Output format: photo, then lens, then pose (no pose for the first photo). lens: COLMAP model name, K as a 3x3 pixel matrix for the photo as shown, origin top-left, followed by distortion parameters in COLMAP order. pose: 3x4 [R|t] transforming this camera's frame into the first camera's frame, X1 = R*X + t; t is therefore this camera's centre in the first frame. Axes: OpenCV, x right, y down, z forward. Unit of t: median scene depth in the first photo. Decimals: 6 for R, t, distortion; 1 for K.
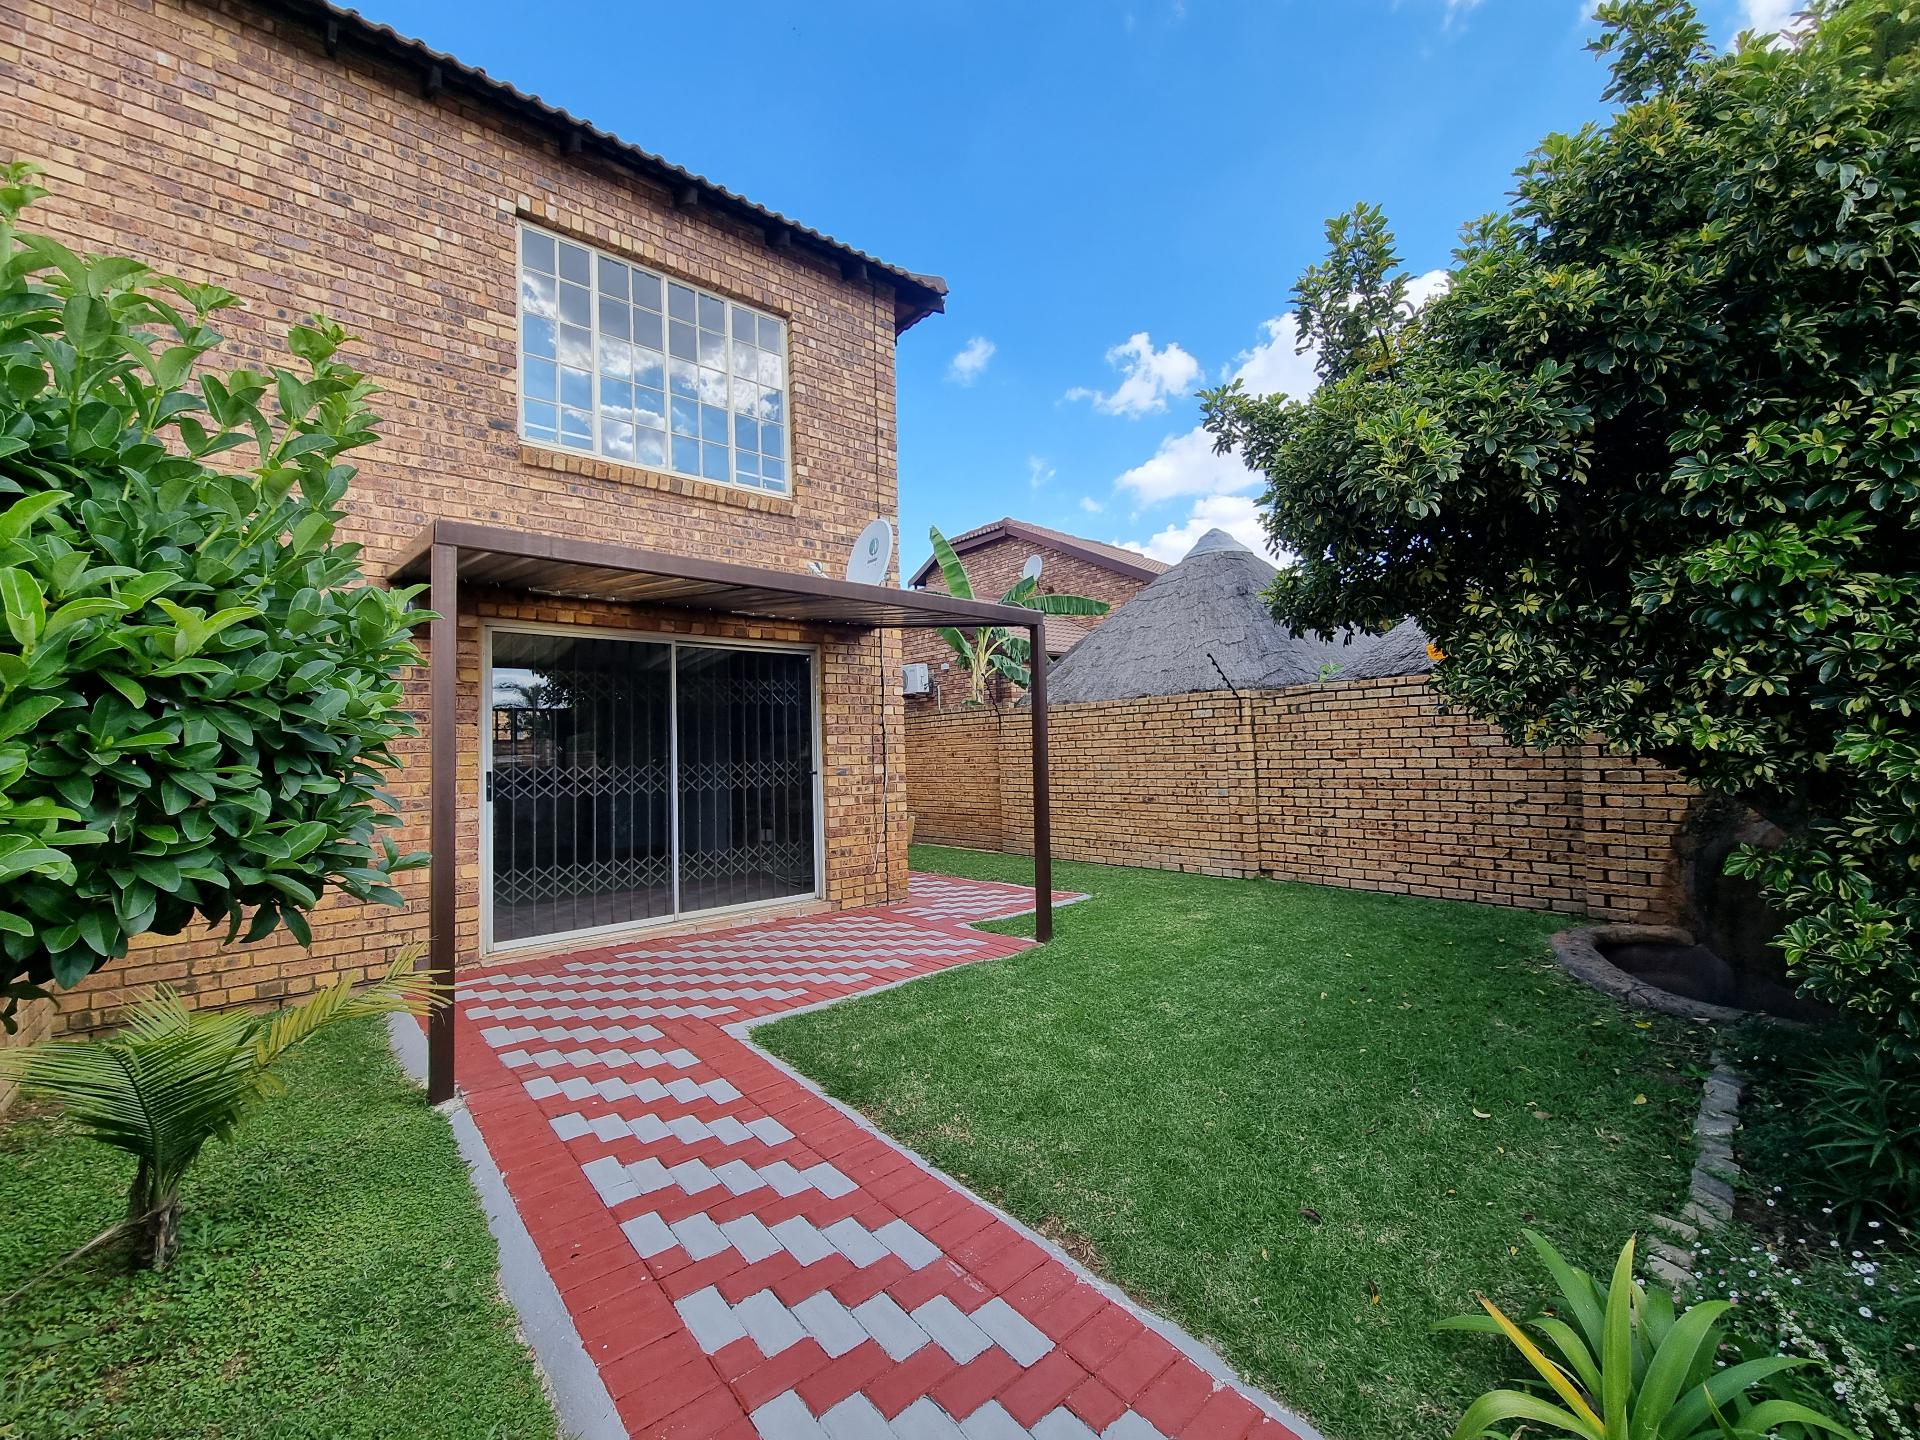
lens RADIAL K [[782.7, 0, 954.1], [0, 782.7, 717.1], [0, 0, 1]] dist [0.001488, -0.001714]
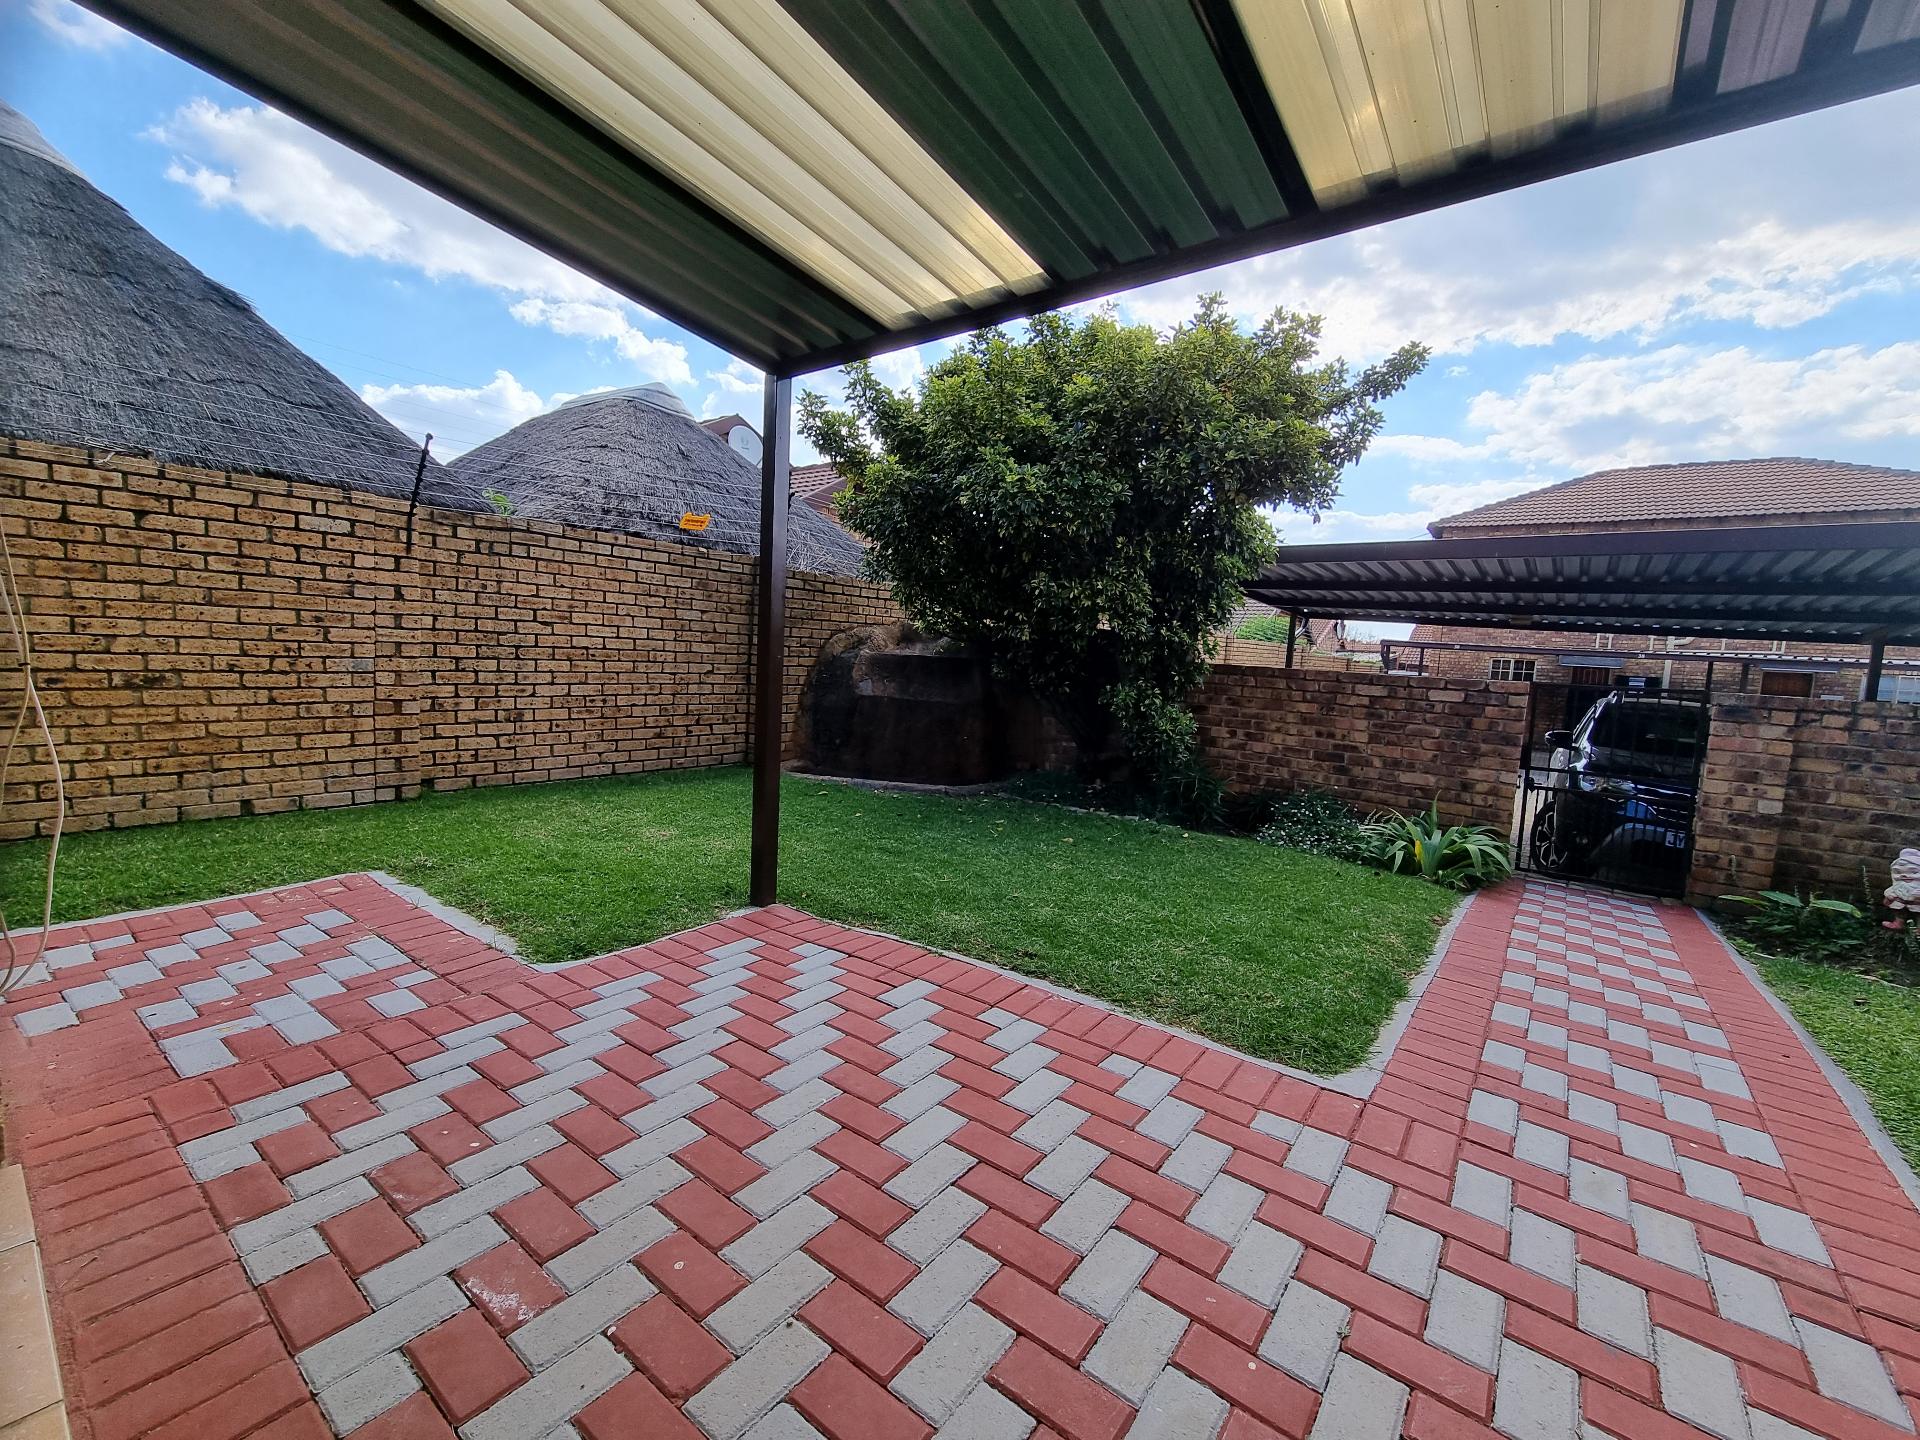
lens RADIAL K [[782.7, 0, 1001.3], [0, 782.7, 726.3], [0, 0, 1]] dist [0.001488, -0.001714]
pose [[-0.231863, -0.077299, 0.969672, -0.359781], [-0.089107, 0.994334, 0.057958, 0.065308], [-0.968659, -0.072967, -0.237437, 0.674063]]
